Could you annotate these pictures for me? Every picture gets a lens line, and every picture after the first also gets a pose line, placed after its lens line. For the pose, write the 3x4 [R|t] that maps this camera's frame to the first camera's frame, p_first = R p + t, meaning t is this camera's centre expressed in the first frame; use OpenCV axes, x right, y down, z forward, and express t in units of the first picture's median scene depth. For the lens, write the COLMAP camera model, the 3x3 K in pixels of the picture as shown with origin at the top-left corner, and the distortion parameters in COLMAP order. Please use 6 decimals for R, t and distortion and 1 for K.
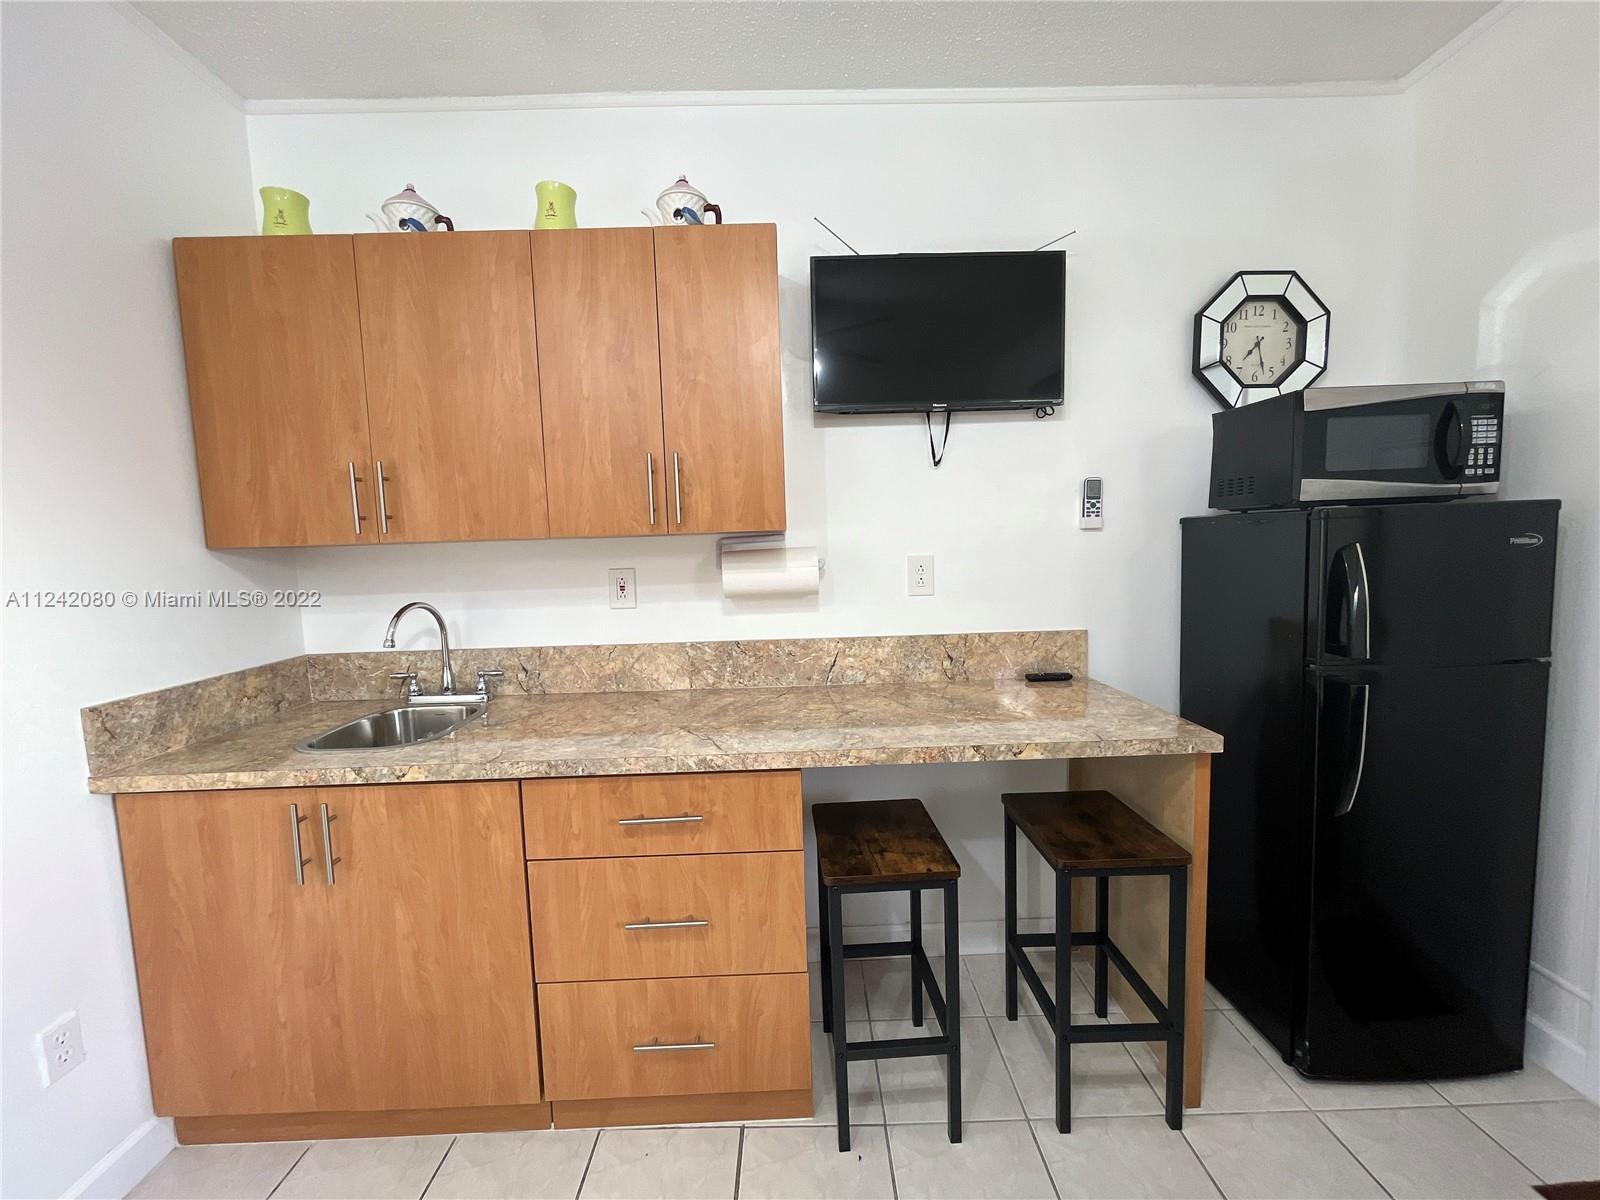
lens RADIAL K [[652.3, 0, 800.3], [0, 652.3, 602.6], [0, 0, 1]] dist [0.000387, -0.001169]
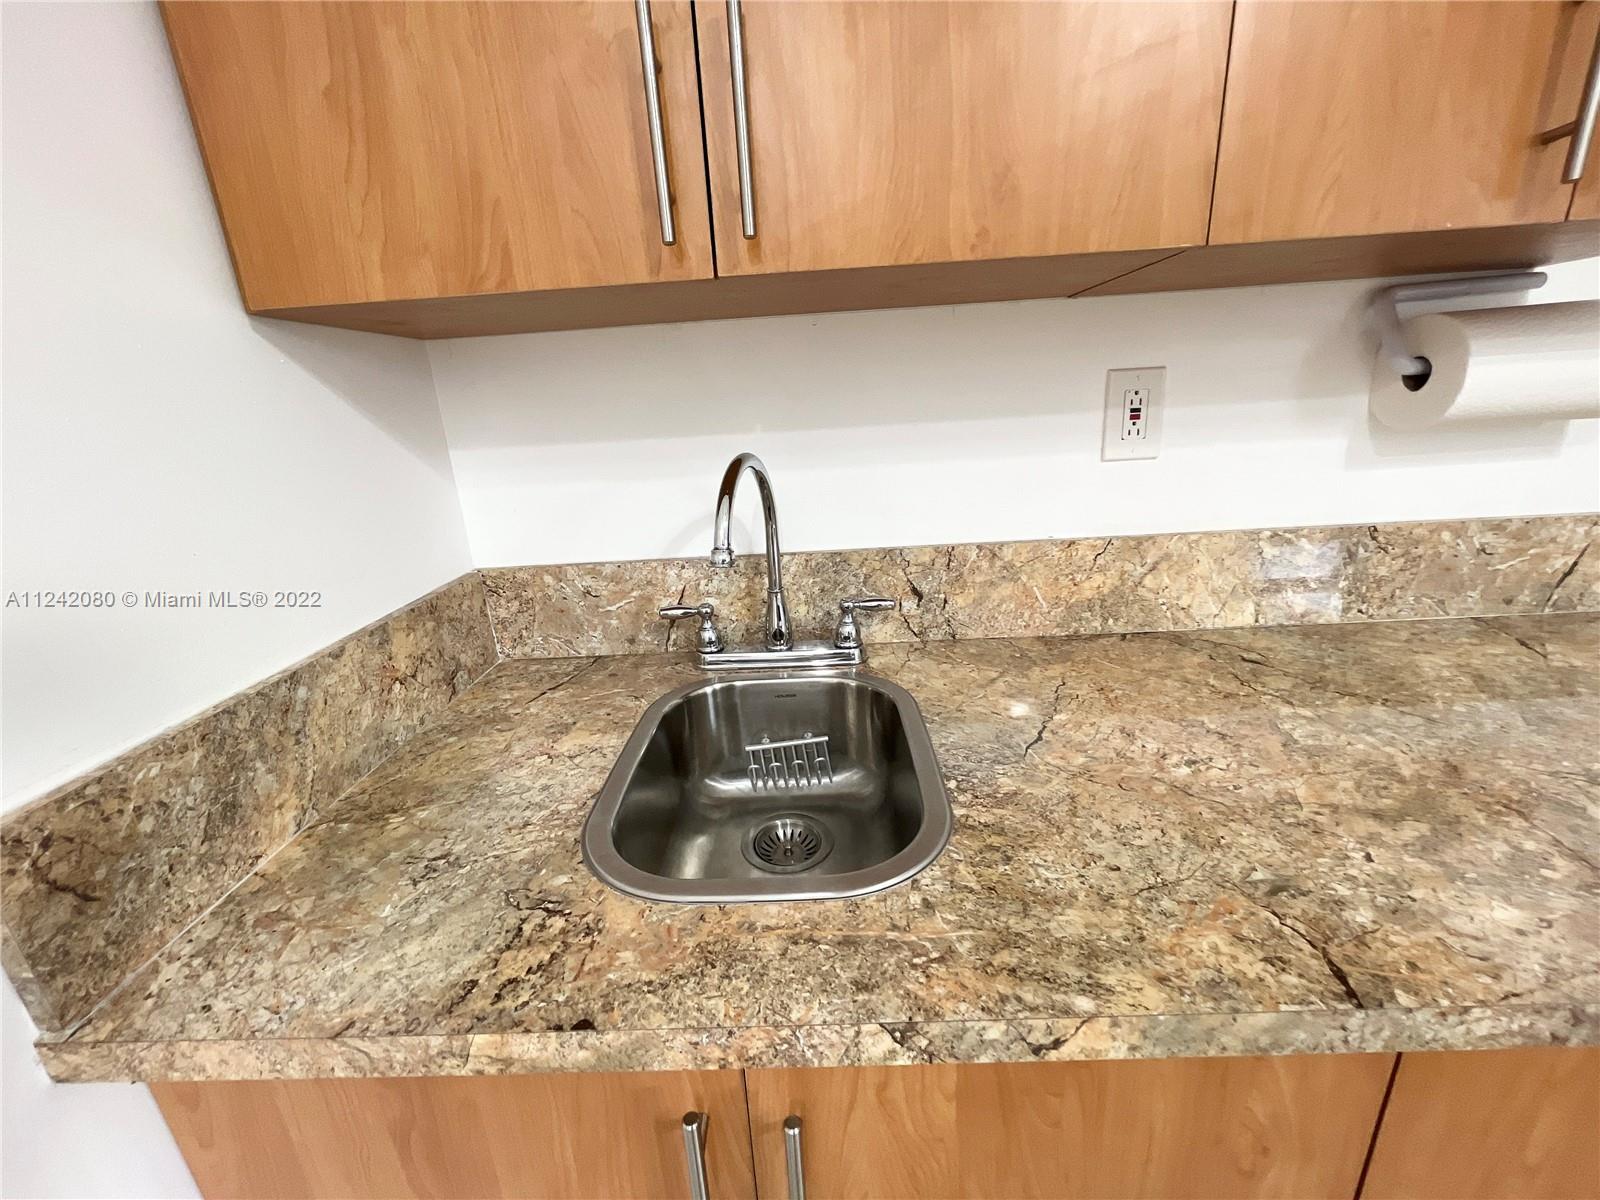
lens RADIAL K [[652.3, 0, 800.3], [0, 652.3, 602.6], [0, 0, 1]] dist [0.000387, -0.001169]
pose [[0.998704, -0.013978, -0.048942, -0.523299], [0.023954, 0.977490, 0.209617, 0.006119], [0.044911, -0.210518, 0.976558, 0.557636]]
